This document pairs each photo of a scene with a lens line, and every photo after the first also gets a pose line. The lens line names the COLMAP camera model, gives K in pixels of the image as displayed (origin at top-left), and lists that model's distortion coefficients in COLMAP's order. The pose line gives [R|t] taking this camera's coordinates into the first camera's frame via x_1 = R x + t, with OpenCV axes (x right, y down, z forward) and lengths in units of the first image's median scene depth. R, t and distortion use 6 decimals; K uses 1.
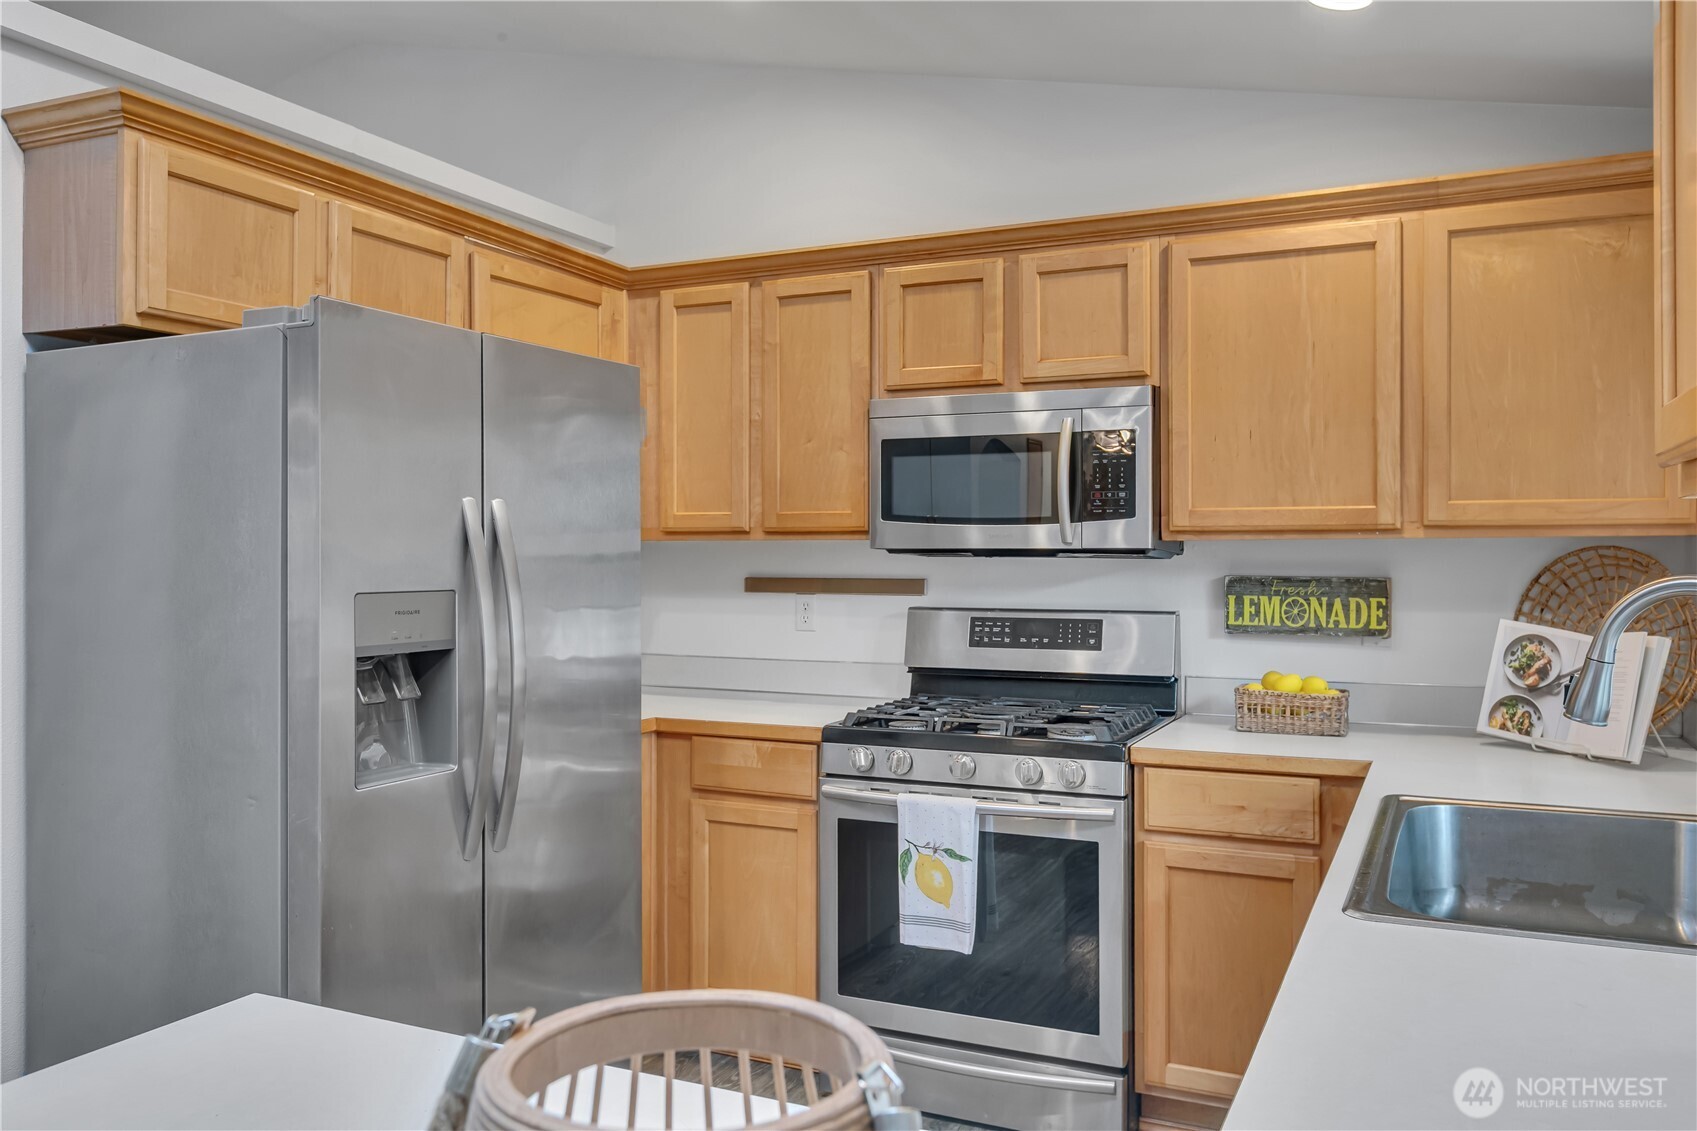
lens RADIAL K [[1296.0, 0, 856.2], [0, 1296.0, 549.9], [0, 0, 1]] dist [0.017529, -0.009253]
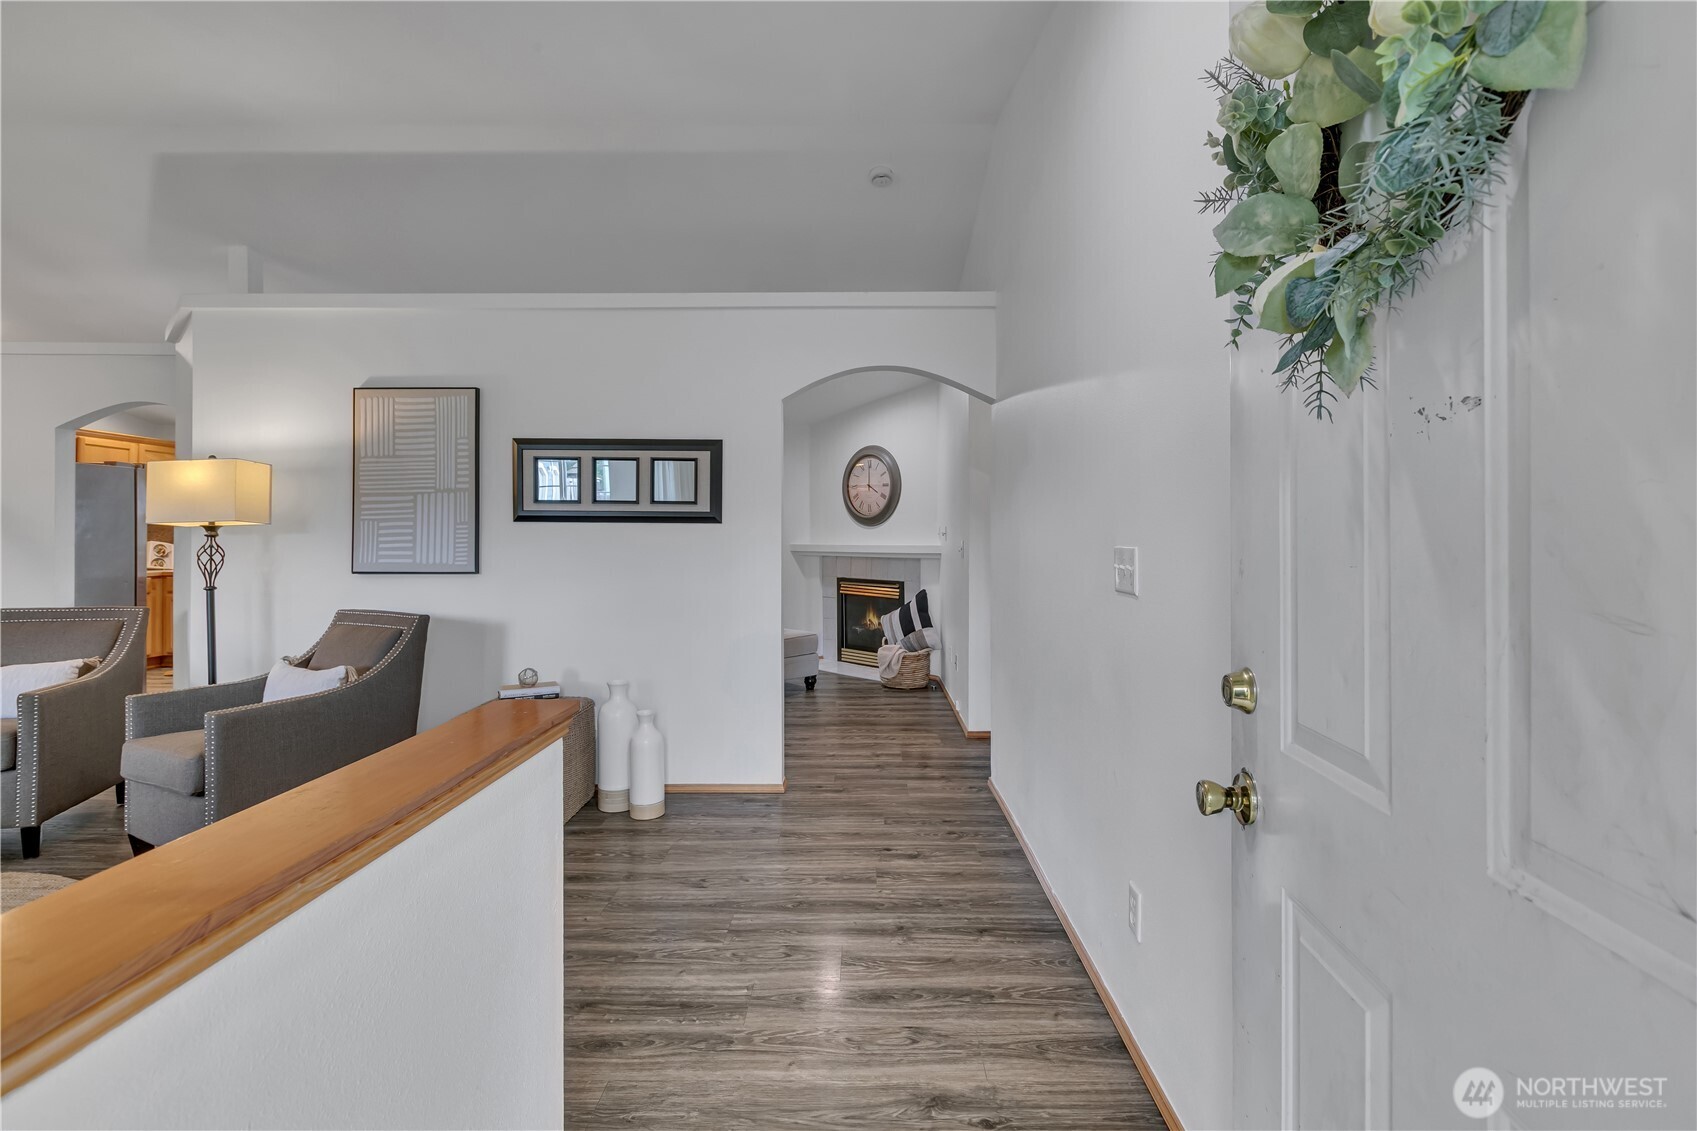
lens RADIAL K [[771.2, 0, 858.9], [0, 771.2, 533.3], [0, 0, 1]] dist [-0.001361, 0.001019]
pose [[-0.417547, 0.005054, 0.908641, -2.531046], [-0.005797, 0.999949, -0.008226, 0.031967], [-0.908637, -0.008702, -0.417497, -0.062199]]
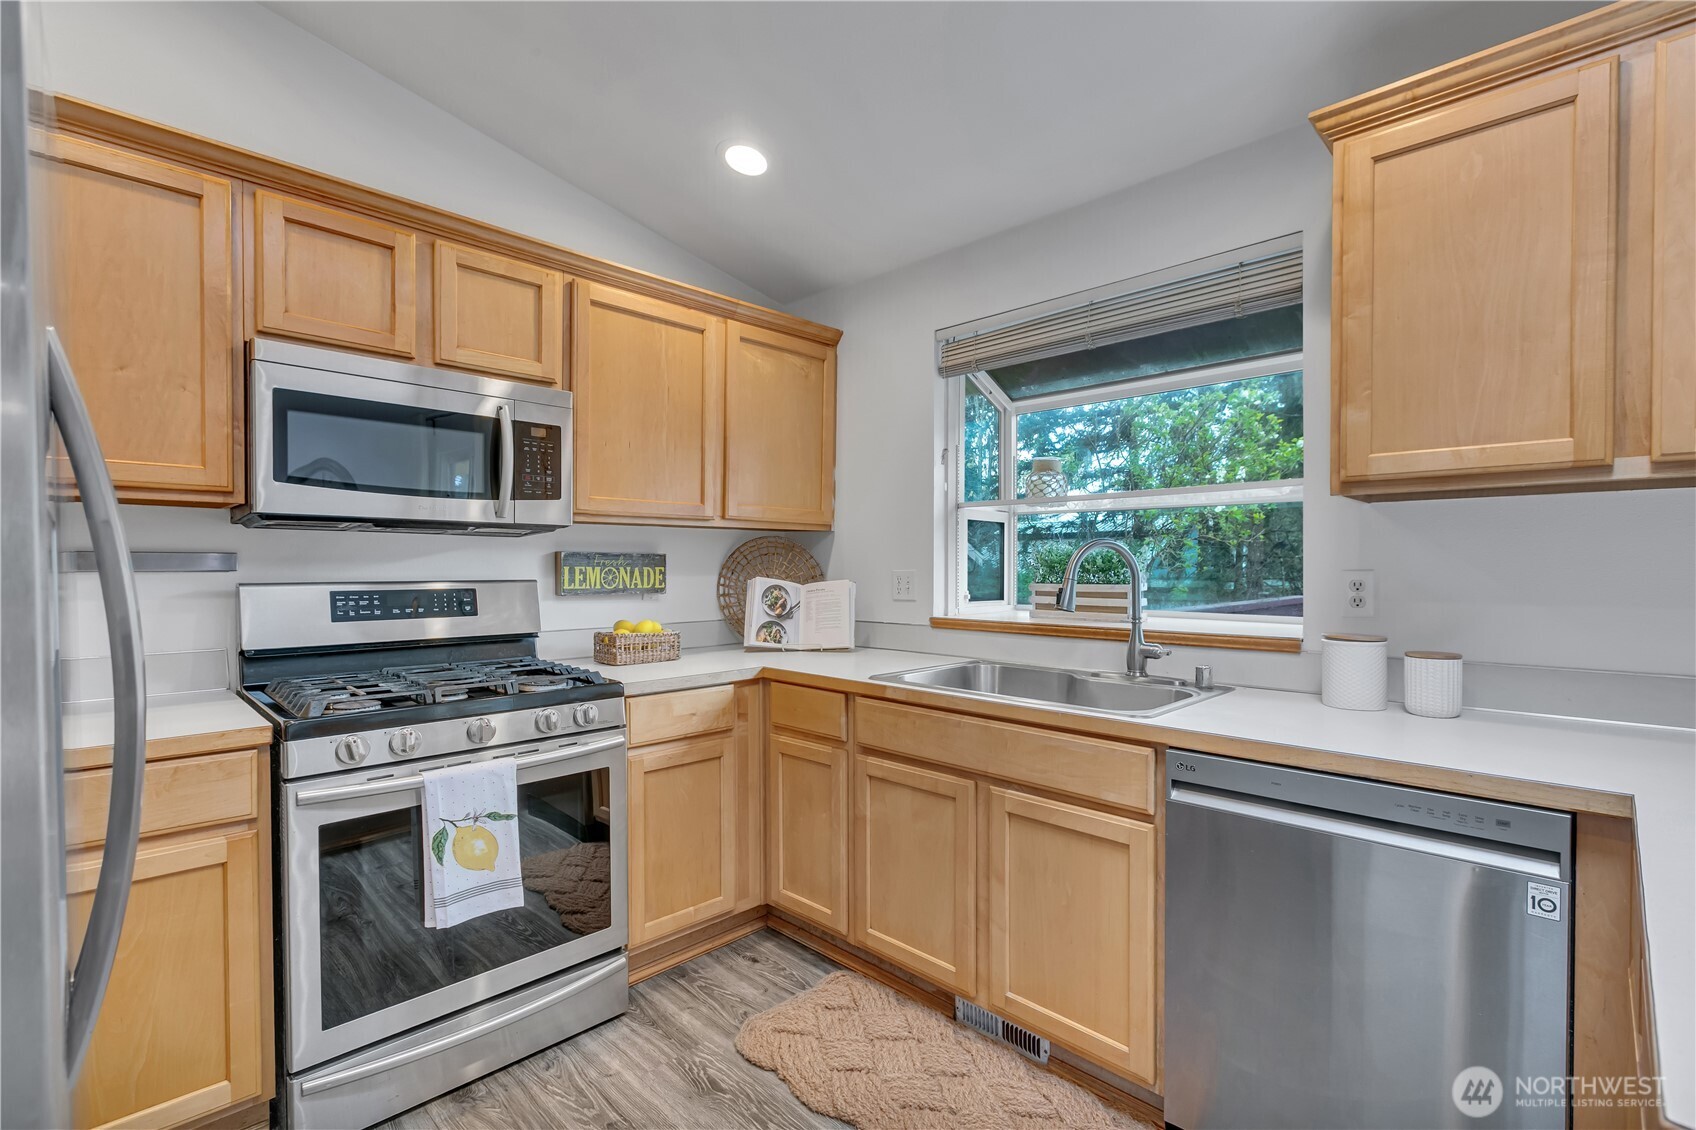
lens RADIAL K [[770.7, 0, 853.4], [0, 770.7, 574.6], [0, 0, 1]] dist [-0.001361, 0.001019]
pose [[0.341151, -0.008117, 0.939973, -0.356950], [-0.003440, 0.999945, 0.009884, 0.036090], [-0.940002, -0.006606, 0.341104, 0.488609]]
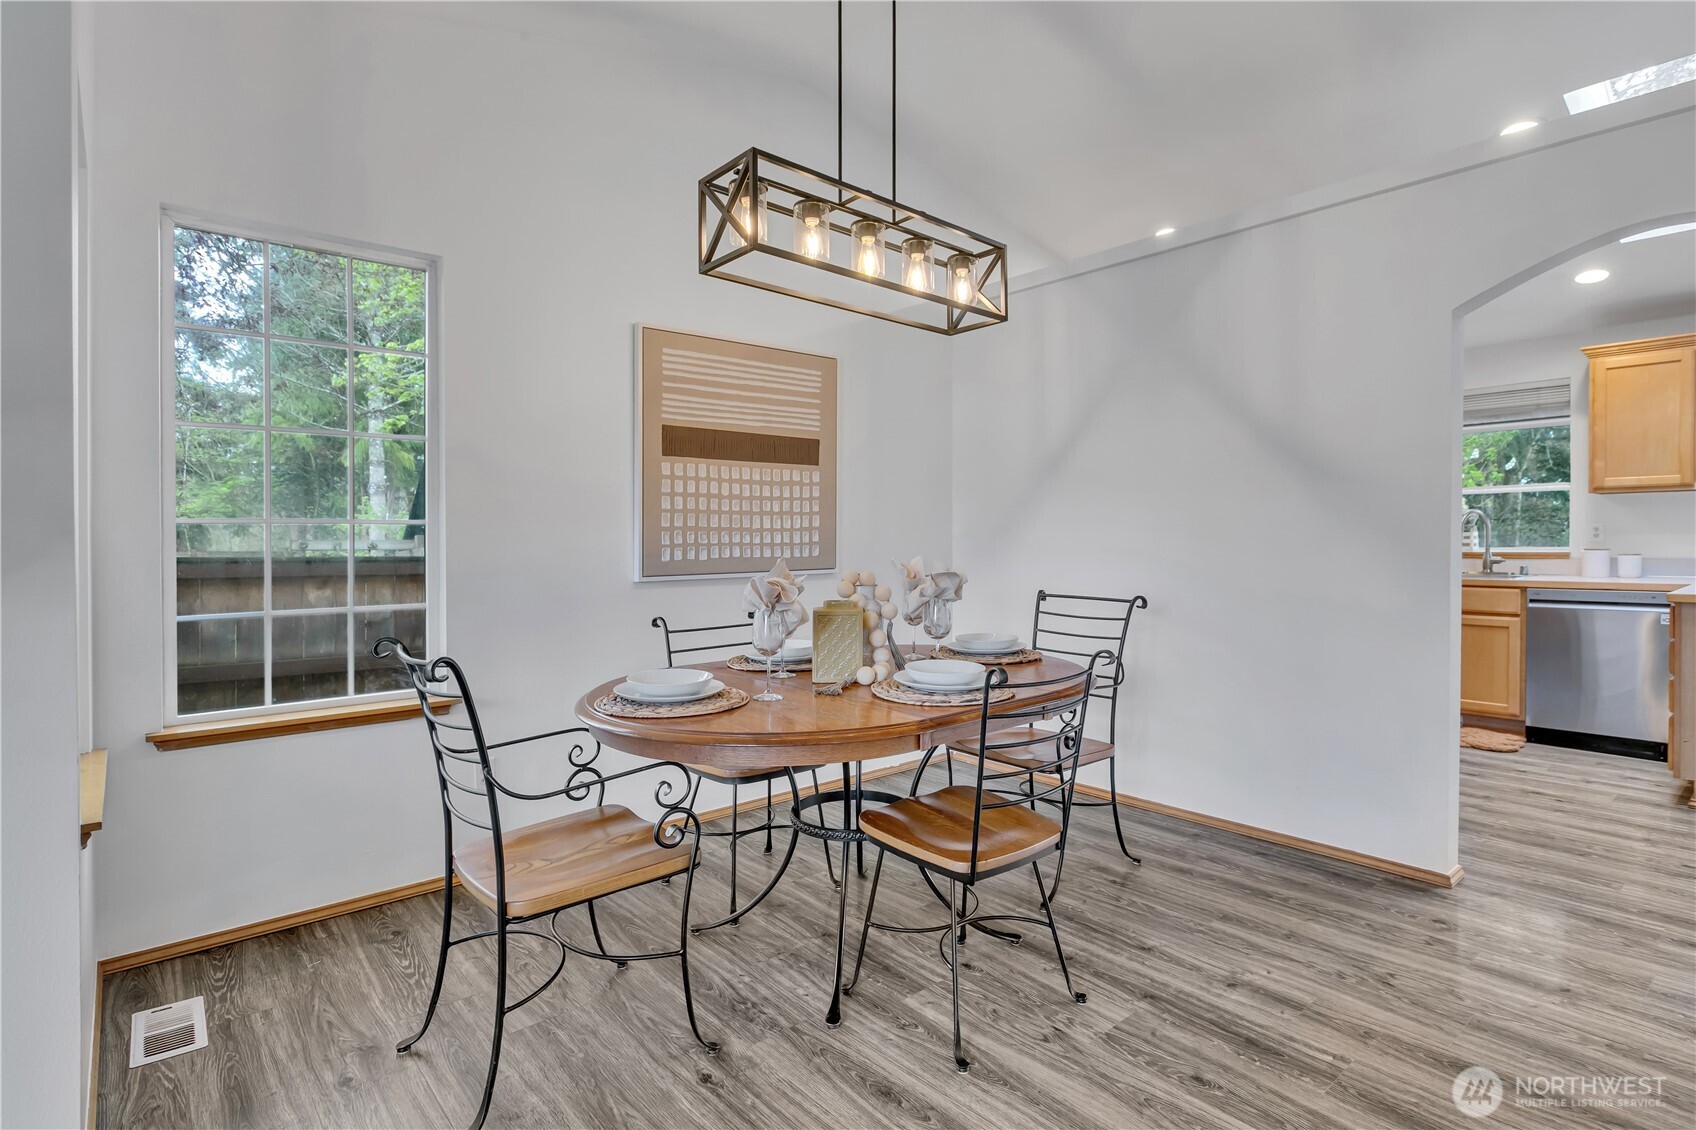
lens RADIAL K [[872.6, 0, 860.7], [0, 872.6, 532.6], [0, 0, 1]] dist [-0.006731, -0.003333]
pose [[0.415996, -0.003546, 0.909360, -1.633304], [0.004080, 0.999990, 0.002033, 0.048245], [-0.909357, 0.002865, 0.416006, 0.879912]]
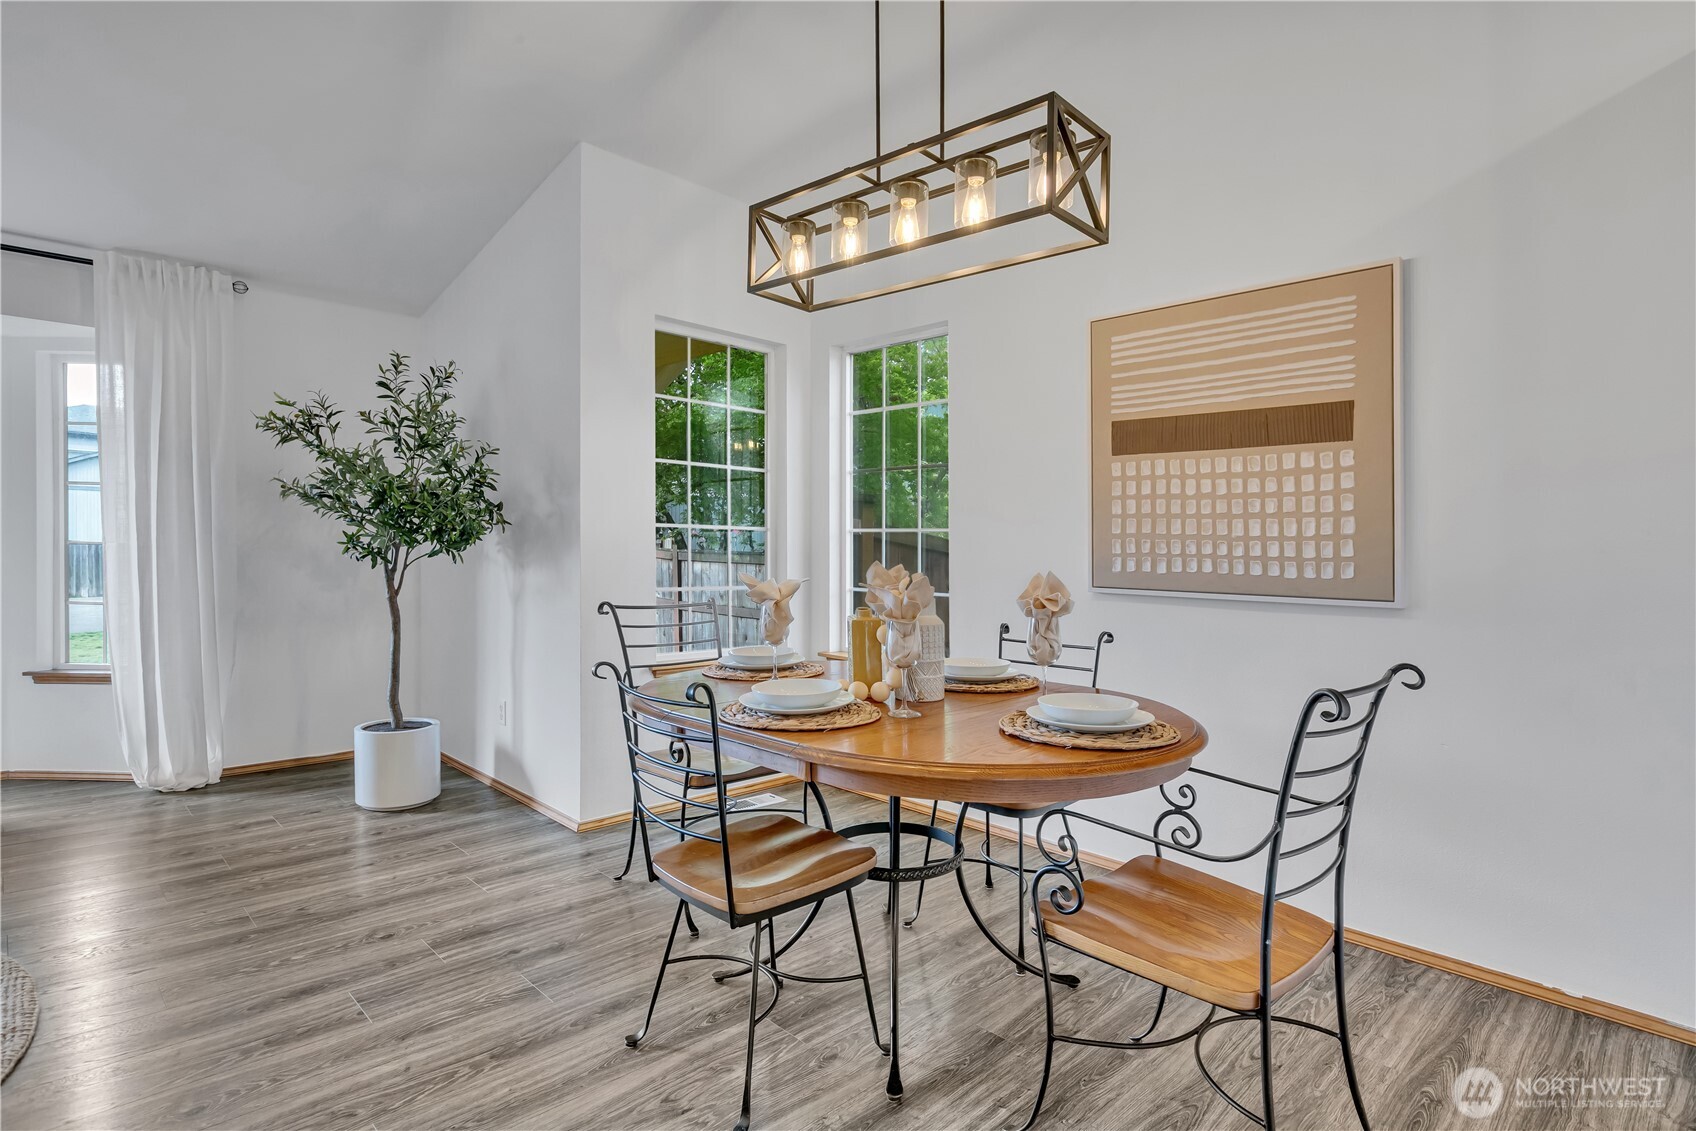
lens RADIAL K [[872.6, 0, 857.0], [0, 872.6, 549.4], [0, 0, 1]] dist [-0.006731, -0.003333]
pose [[0.936071, 0.011657, -0.351617, -0.697178], [-0.009600, 0.999925, 0.007592, 0.054798], [0.351679, -0.003731, 0.936113, 0.537524]]
